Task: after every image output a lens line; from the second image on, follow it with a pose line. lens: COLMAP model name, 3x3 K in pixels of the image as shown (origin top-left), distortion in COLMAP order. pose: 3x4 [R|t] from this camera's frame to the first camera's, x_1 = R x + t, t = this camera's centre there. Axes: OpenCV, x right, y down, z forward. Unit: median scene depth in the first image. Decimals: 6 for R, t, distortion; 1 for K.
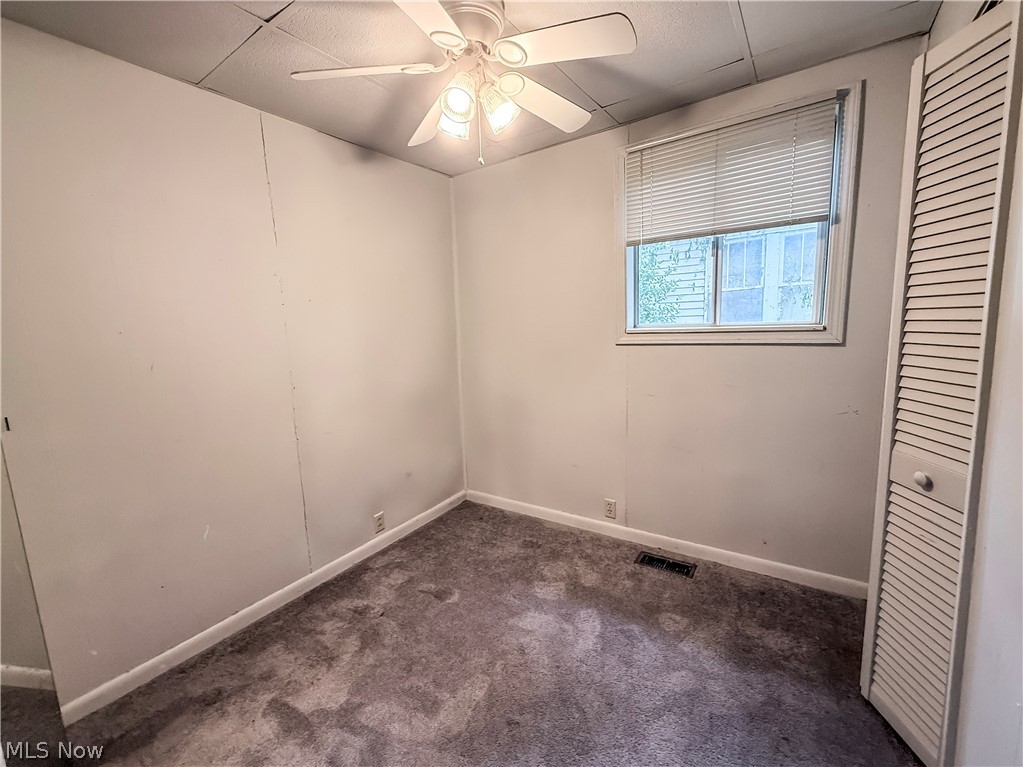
lens RADIAL K [[424.4, 0, 504.1], [0, 424.4, 382.5], [0, 0, 1]] dist [-0.000292, -0.000072]
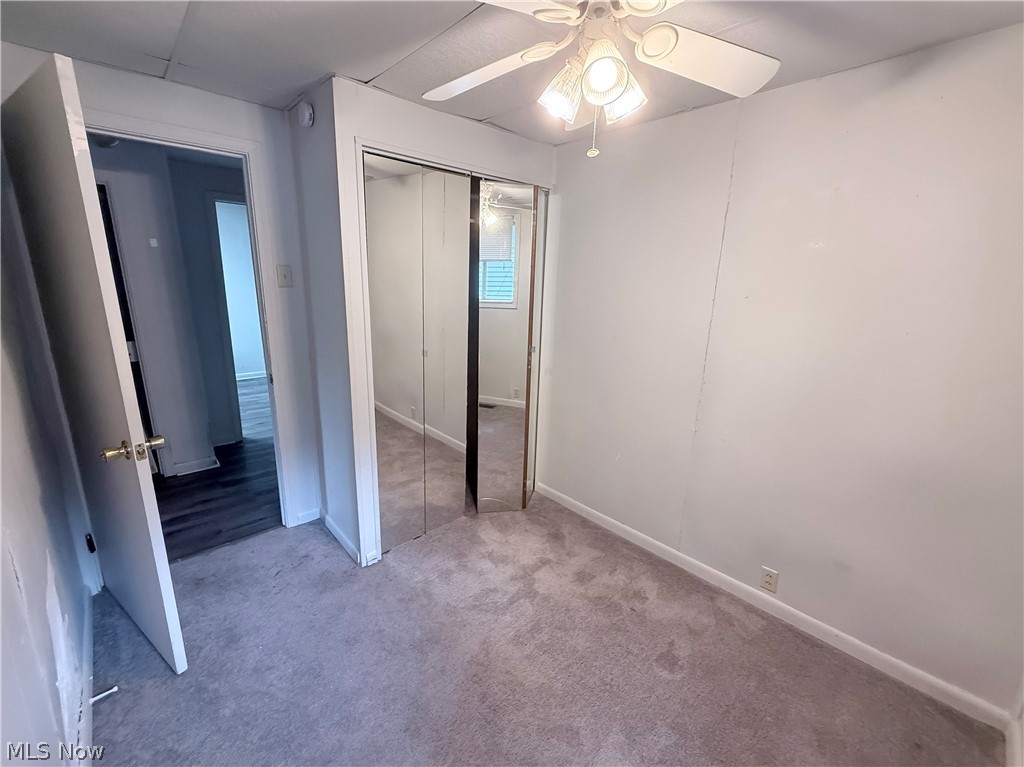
lens RADIAL K [[439.4, 0, 499.8], [0, 439.4, 381.3], [0, 0, 1]] dist [-0.002993, -0.000427]
pose [[-0.242596, 0.264669, -0.933326, 0.687765], [-0.148144, 0.940675, 0.305260, -0.262076], [0.958749, 0.212322, -0.188995, 0.862528]]
